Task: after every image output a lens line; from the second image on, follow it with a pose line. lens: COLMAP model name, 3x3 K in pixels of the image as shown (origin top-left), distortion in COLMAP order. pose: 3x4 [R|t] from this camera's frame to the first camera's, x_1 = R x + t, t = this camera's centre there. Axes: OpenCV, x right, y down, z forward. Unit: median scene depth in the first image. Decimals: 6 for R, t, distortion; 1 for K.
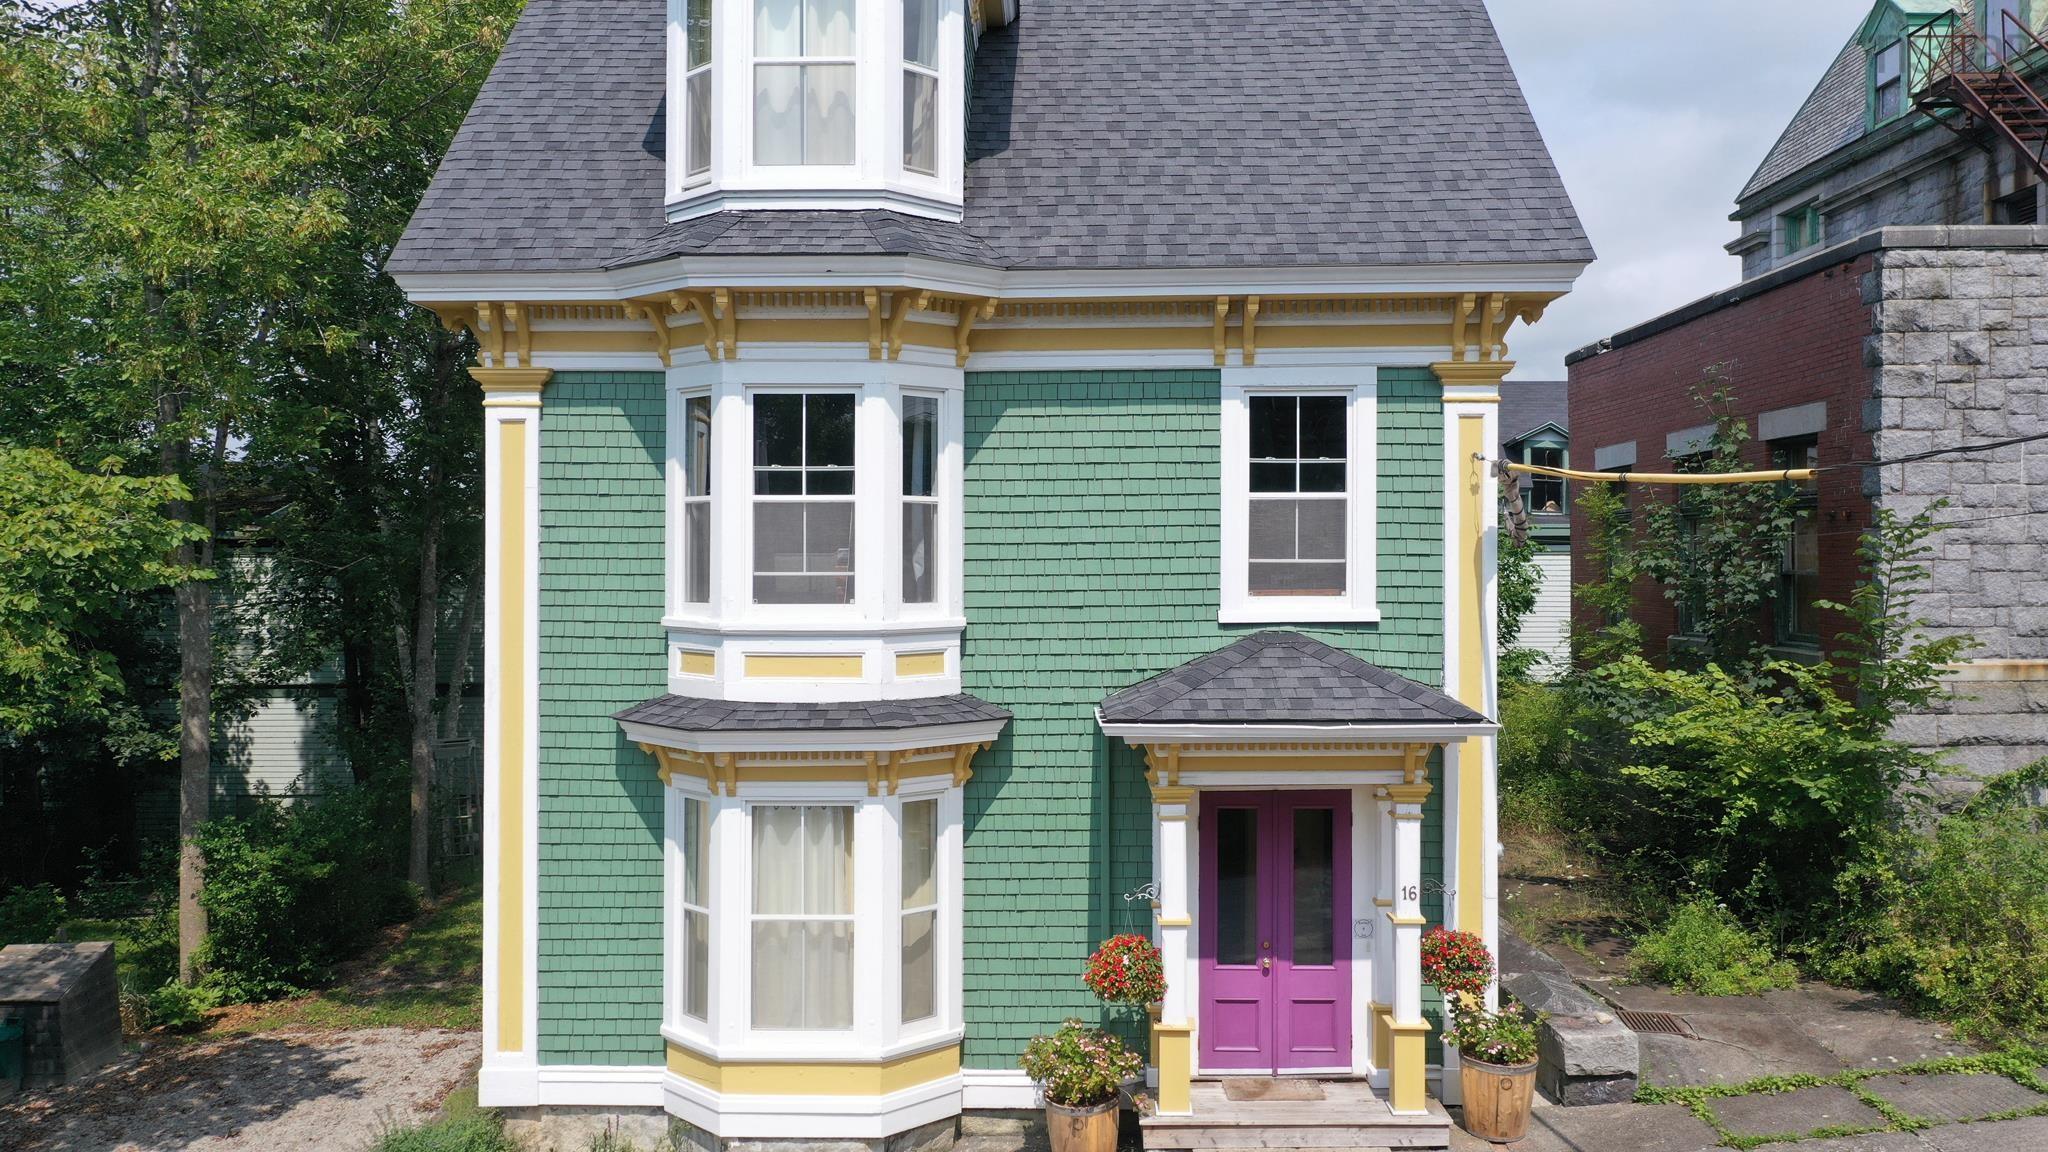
lens RADIAL K [[1668.5, 0, 1014.8], [0, 1668.5, 569.7], [0, 0, 1]] dist [-0.000329, -0.003447]
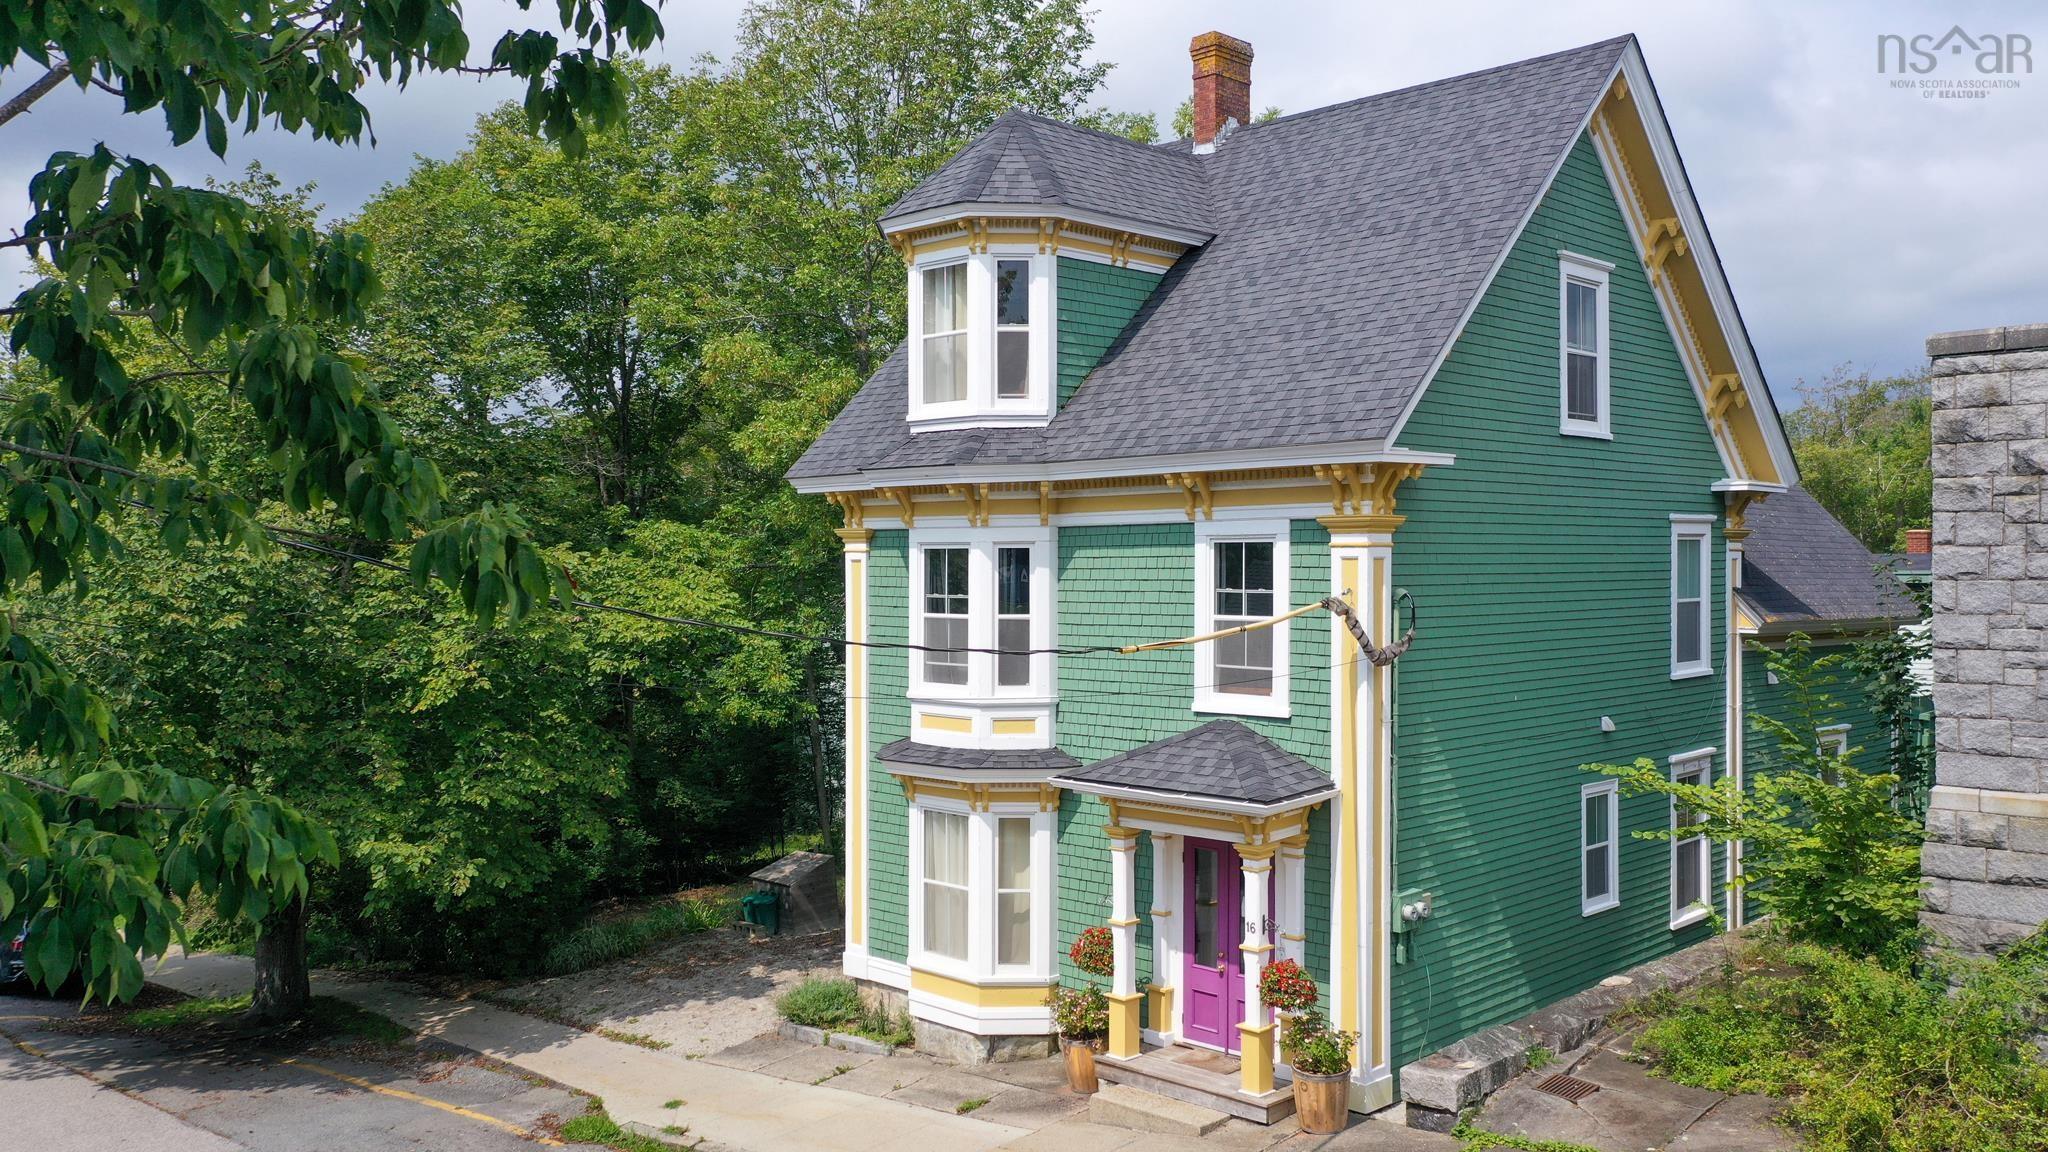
lens RADIAL K [[1668.5, 0, 1008.8], [0, 1668.5, 578.5], [0, 0, 1]] dist [-0.000329, -0.003447]
pose [[0.715844, 0.007404, -0.698221, 0.954014], [0.002050, 0.999917, 0.012705, -0.092350], [0.698258, -0.010526, 0.715769, -0.068576]]
